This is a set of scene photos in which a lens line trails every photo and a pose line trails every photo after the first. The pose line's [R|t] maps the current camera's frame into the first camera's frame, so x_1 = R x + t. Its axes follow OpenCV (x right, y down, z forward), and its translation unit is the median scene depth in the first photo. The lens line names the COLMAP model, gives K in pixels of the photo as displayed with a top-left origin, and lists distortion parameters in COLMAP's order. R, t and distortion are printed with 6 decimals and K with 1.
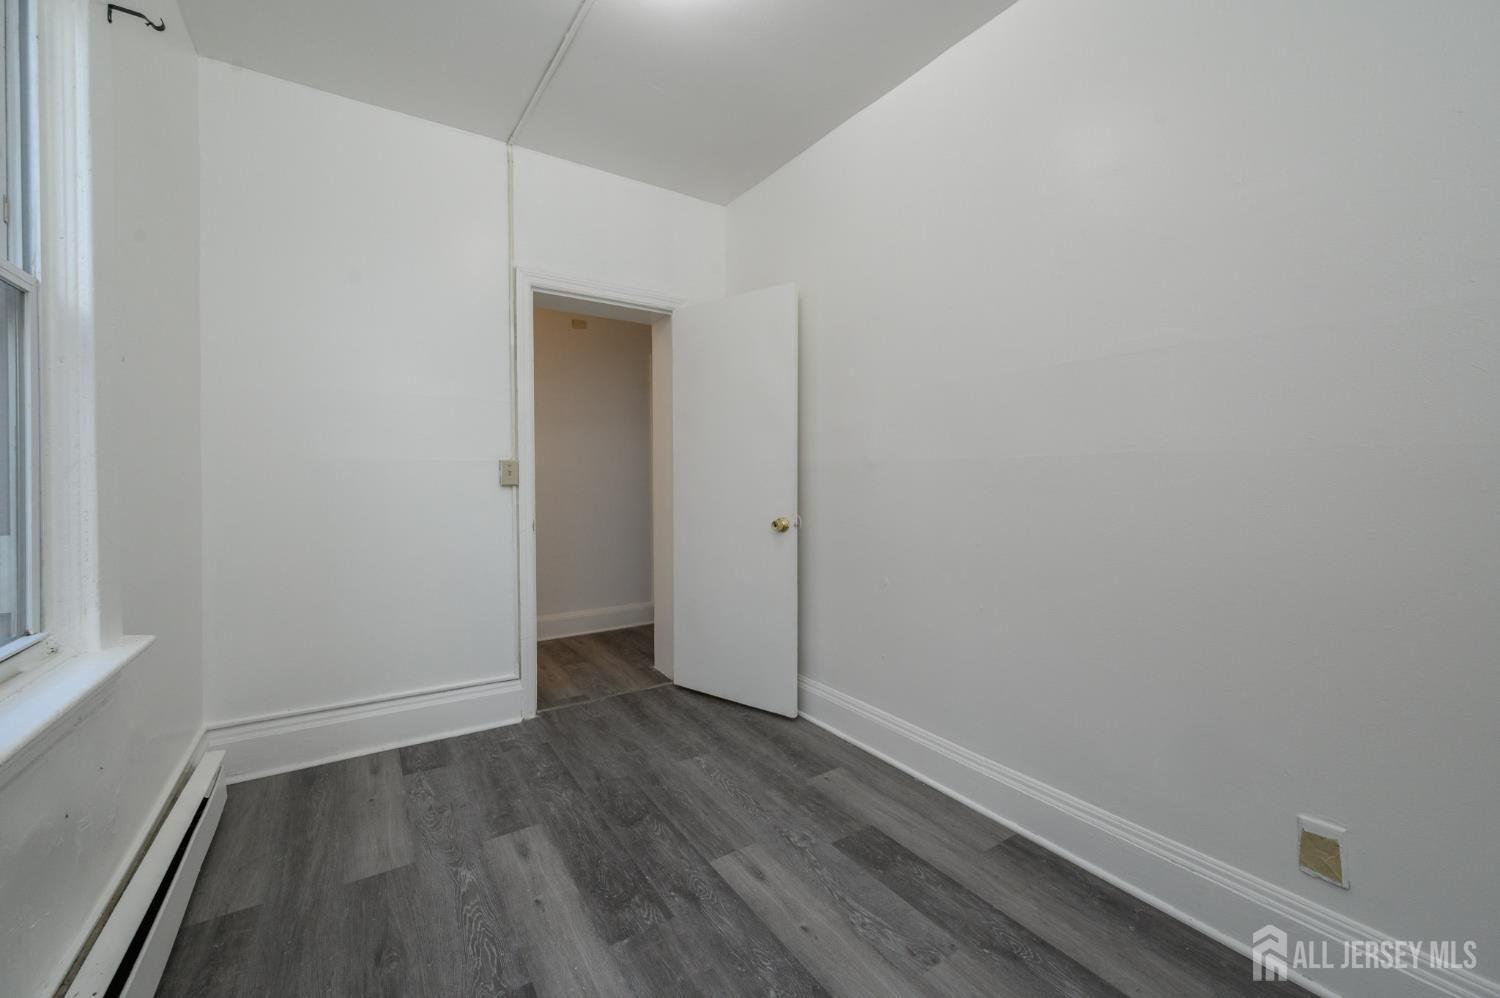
lens RADIAL K [[583.1, 0, 752.1], [0, 583.1, 489.7], [0, 0, 1]] dist [-0.000724, -0.000229]
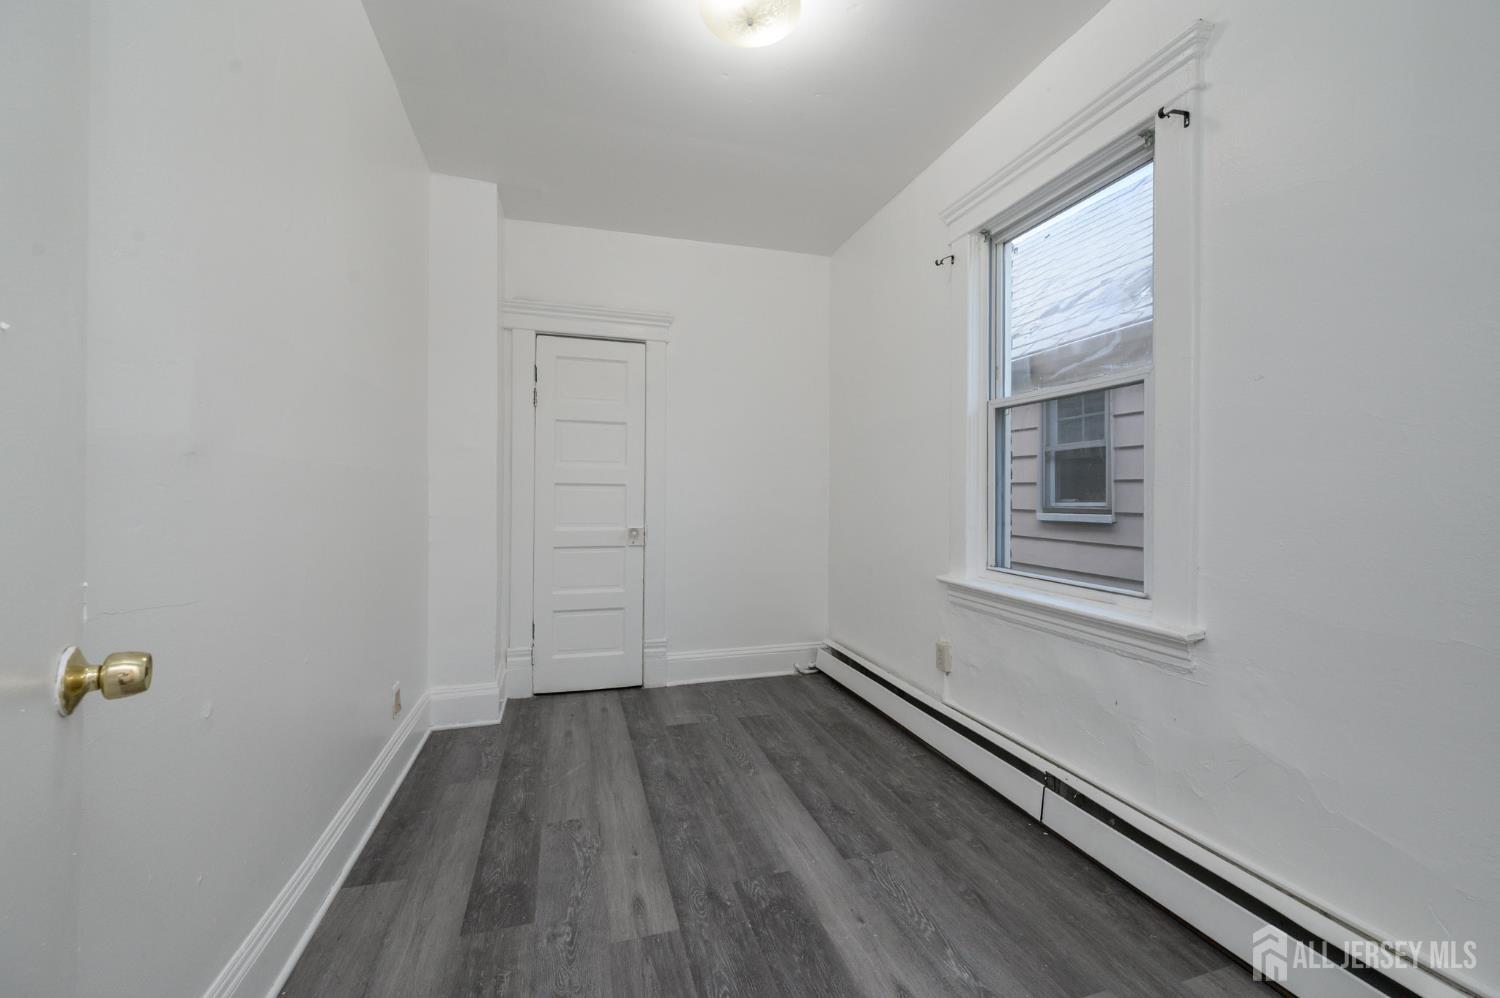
lens RADIAL K [[583.1, 0, 750.0], [0, 583.1, 493.8], [0, 0, 1]] dist [-0.000724, -0.000229]
pose [[-0.956103, -0.005826, 0.292973, -0.462557], [-0.000426, 0.999829, 0.018490, -0.030920], [-0.293031, 0.017553, -0.955942, 1.939470]]
